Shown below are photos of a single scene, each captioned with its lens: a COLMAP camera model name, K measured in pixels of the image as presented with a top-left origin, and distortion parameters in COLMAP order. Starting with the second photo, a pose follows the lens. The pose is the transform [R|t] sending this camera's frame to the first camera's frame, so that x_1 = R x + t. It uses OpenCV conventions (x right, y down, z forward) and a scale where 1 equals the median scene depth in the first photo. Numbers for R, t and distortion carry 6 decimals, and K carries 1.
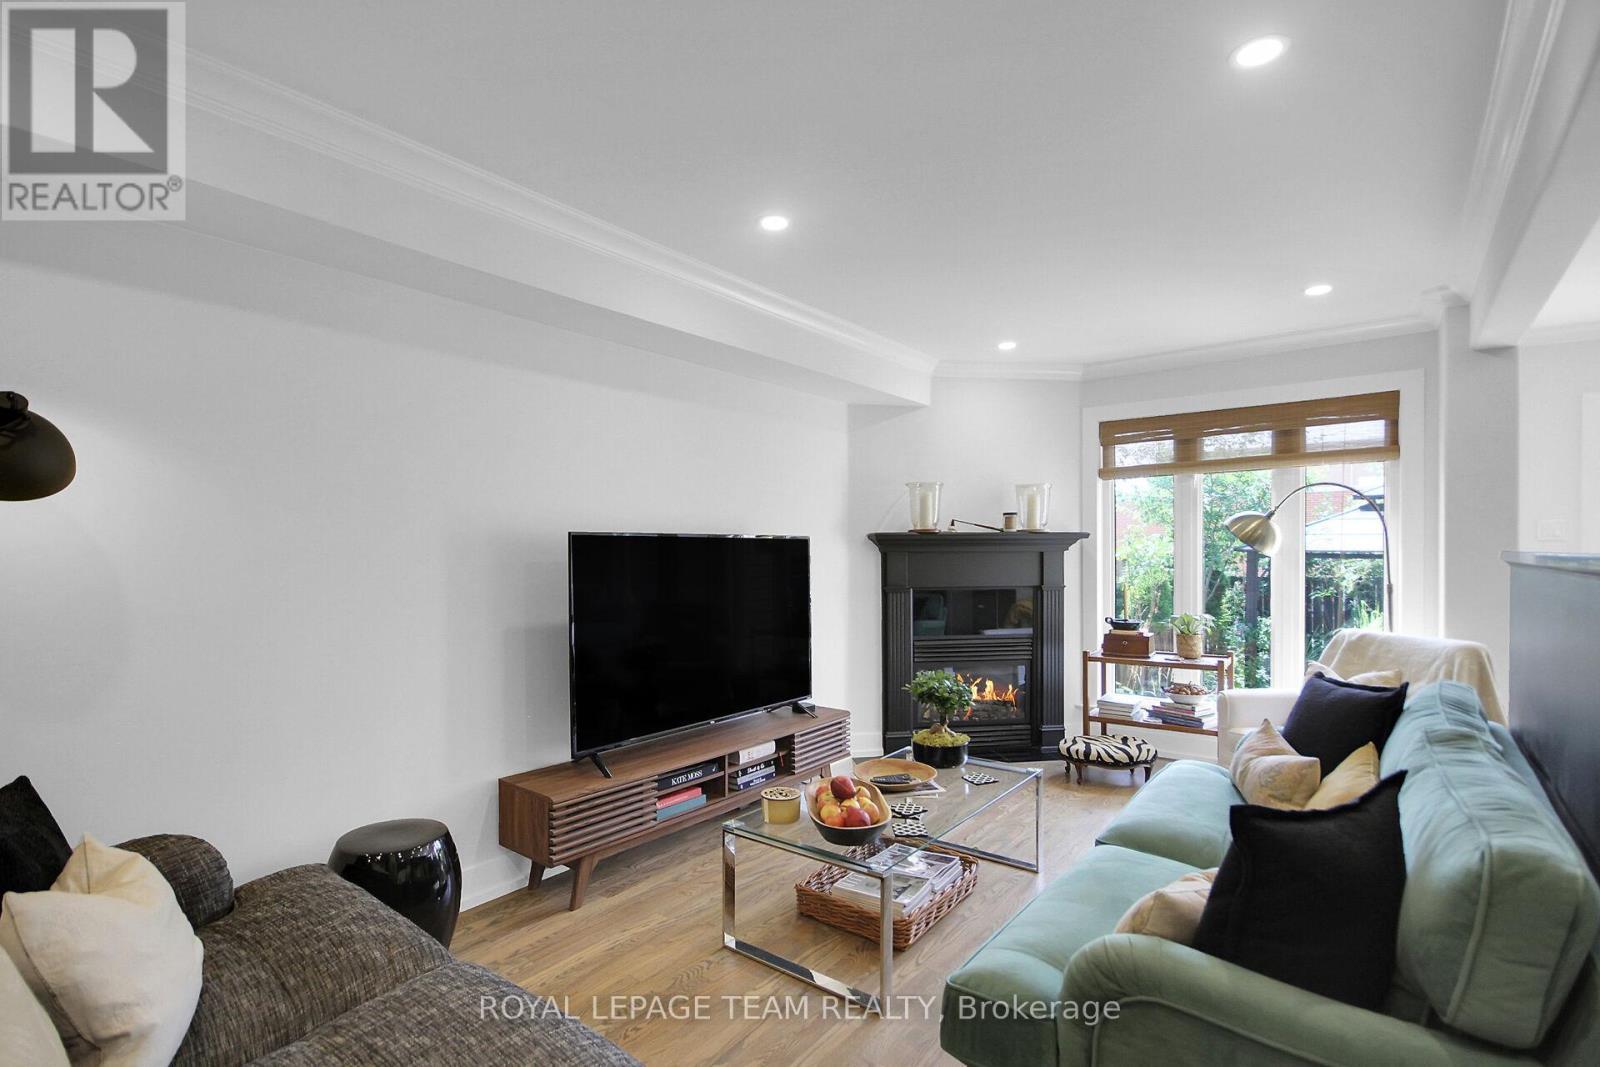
lens RADIAL K [[775.0, 0, 779.4], [0, 775.0, 552.8], [0, 0, 1]] dist [0.009894, -0.000135]
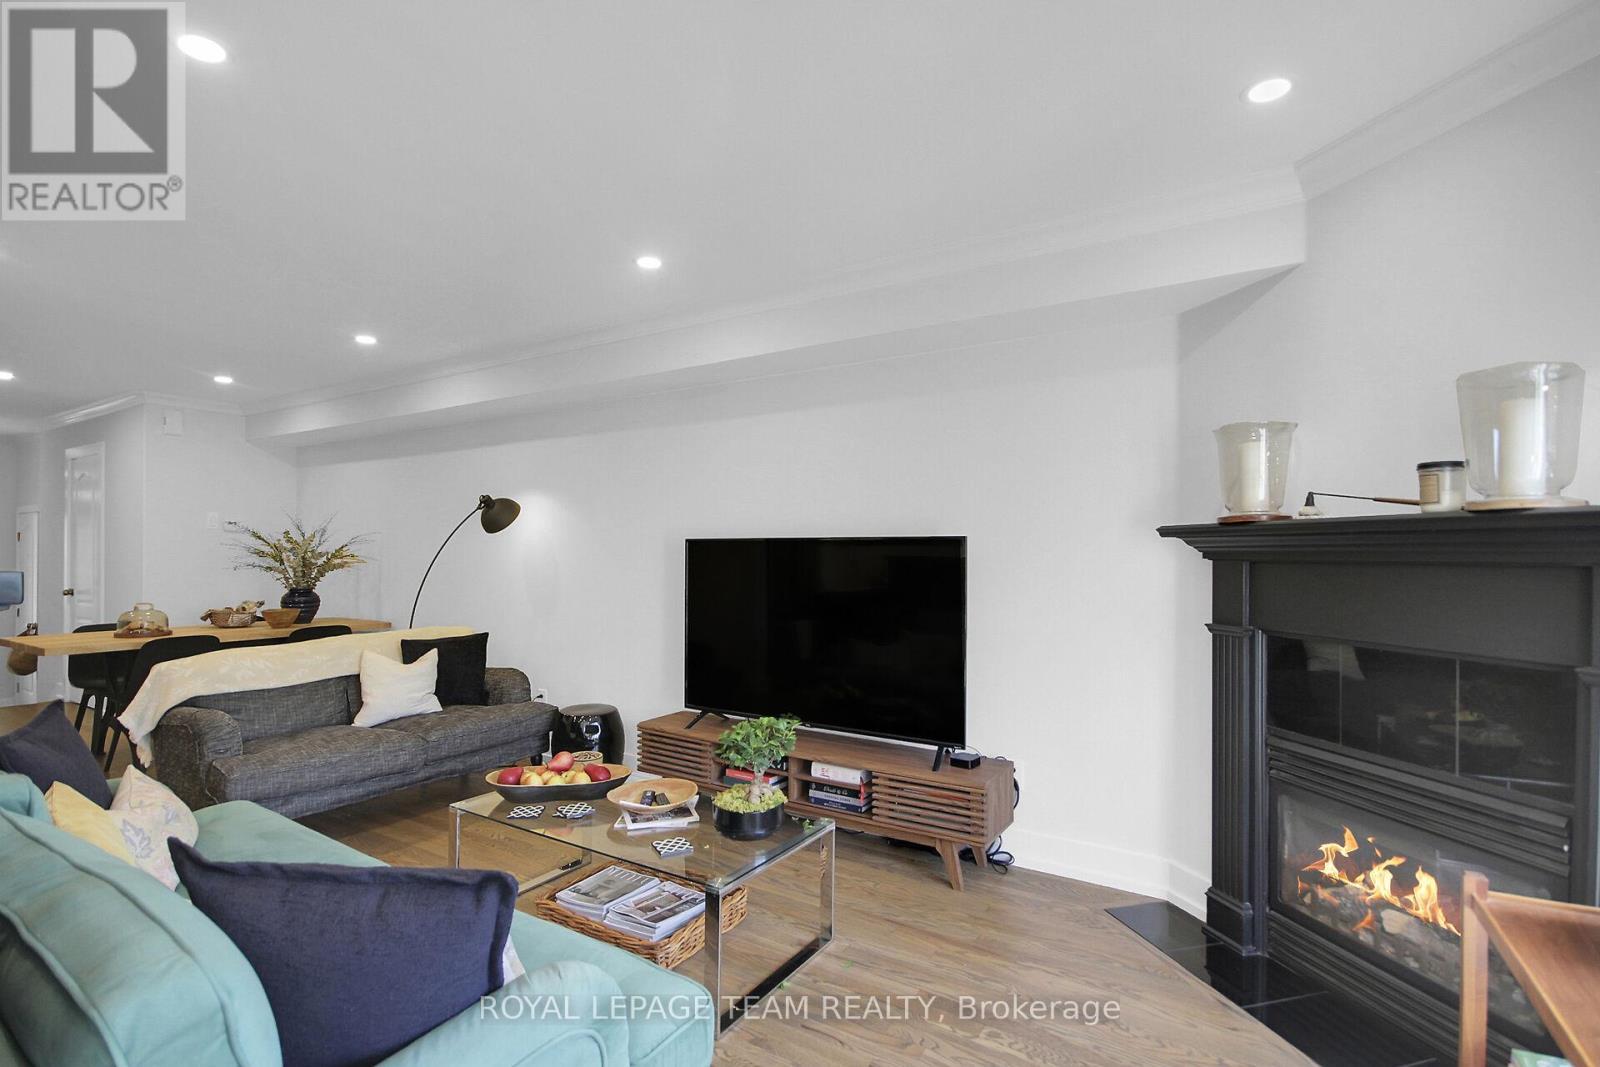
lens RADIAL K [[775.0, 0, 801.8], [0, 775.0, 577.7], [0, 0, 1]] dist [0.009894, -0.000135]
pose [[0.123983, 0.033081, -0.991733, 0.673938], [-0.009658, 0.999437, 0.032130, -0.003135], [0.992237, 0.005594, 0.124233, 0.652970]]
